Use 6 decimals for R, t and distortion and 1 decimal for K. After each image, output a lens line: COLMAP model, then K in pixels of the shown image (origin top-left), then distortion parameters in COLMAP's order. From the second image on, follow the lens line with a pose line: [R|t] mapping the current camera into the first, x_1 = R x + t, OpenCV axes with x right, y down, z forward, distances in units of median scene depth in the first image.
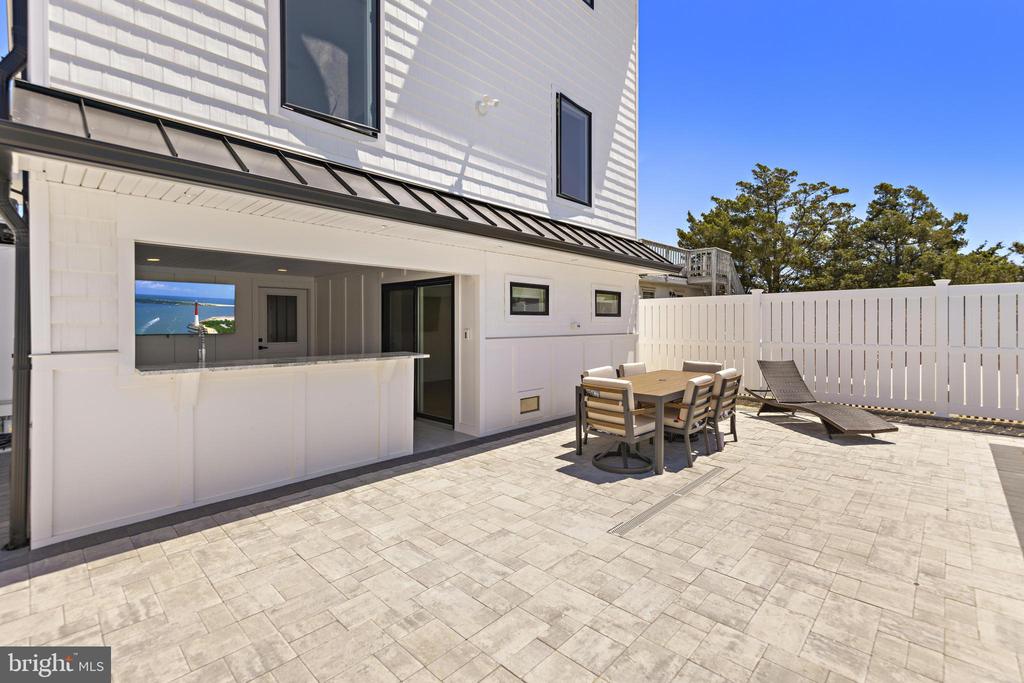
lens RADIAL K [[452.7, 0, 532.5], [0, 452.7, 336.5], [0, 0, 1]] dist [0.006343, -0.000197]
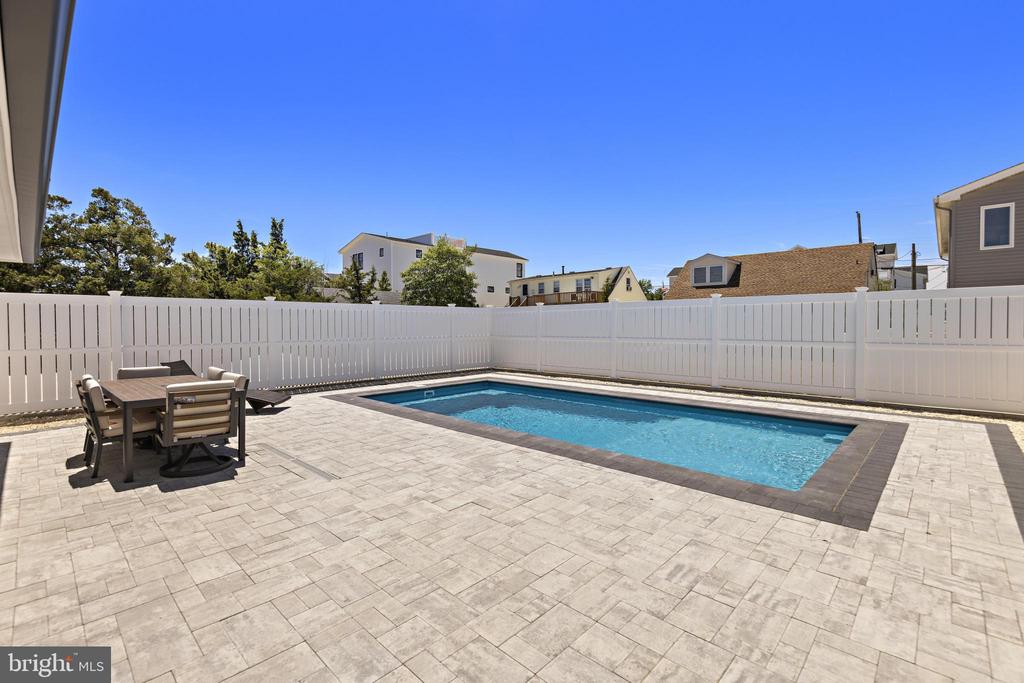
lens RADIAL K [[452.7, 0, 506.8], [0, 452.7, 333.2], [0, 0, 1]] dist [0.006343, -0.000197]
pose [[0.030749, -0.018202, 0.999361, -0.829290], [0.035427, 0.999226, 0.017110, -0.006148], [-0.998899, 0.034879, 0.031370, 0.304377]]
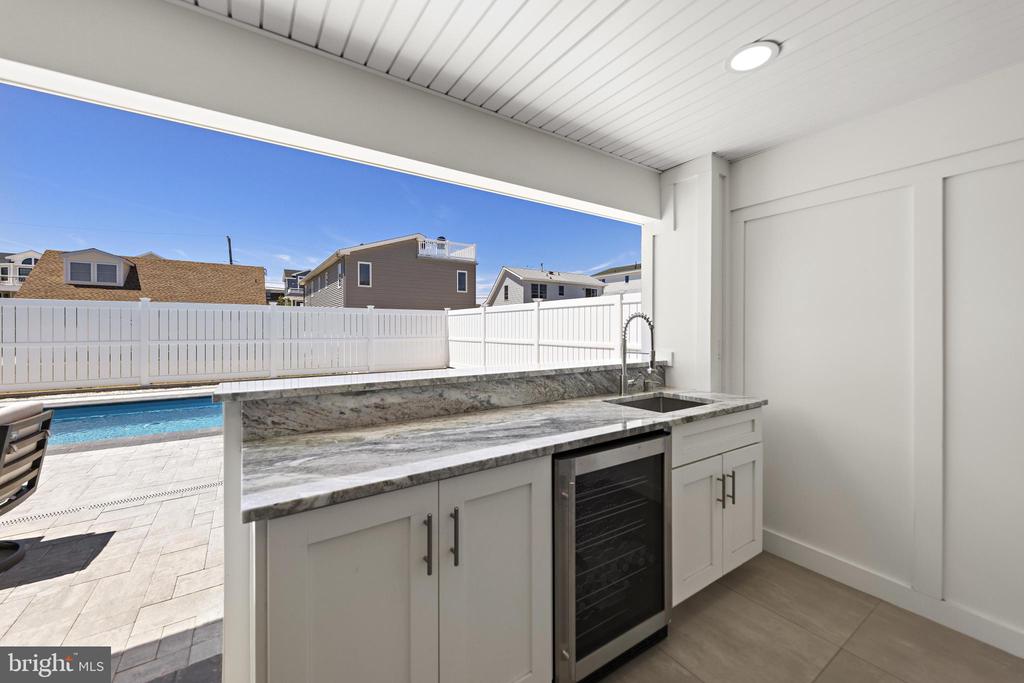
lens RADIAL K [[413.9, 0, 514.9], [0, 413.9, 331.2], [0, 0, 1]] dist [0.017780, -0.000133]
pose [[-0.969667, 0.001396, 0.244427, -0.619227], [0.009468, 0.999448, 0.031853, -0.015077], [-0.244248, 0.033201, -0.969144, 1.413518]]
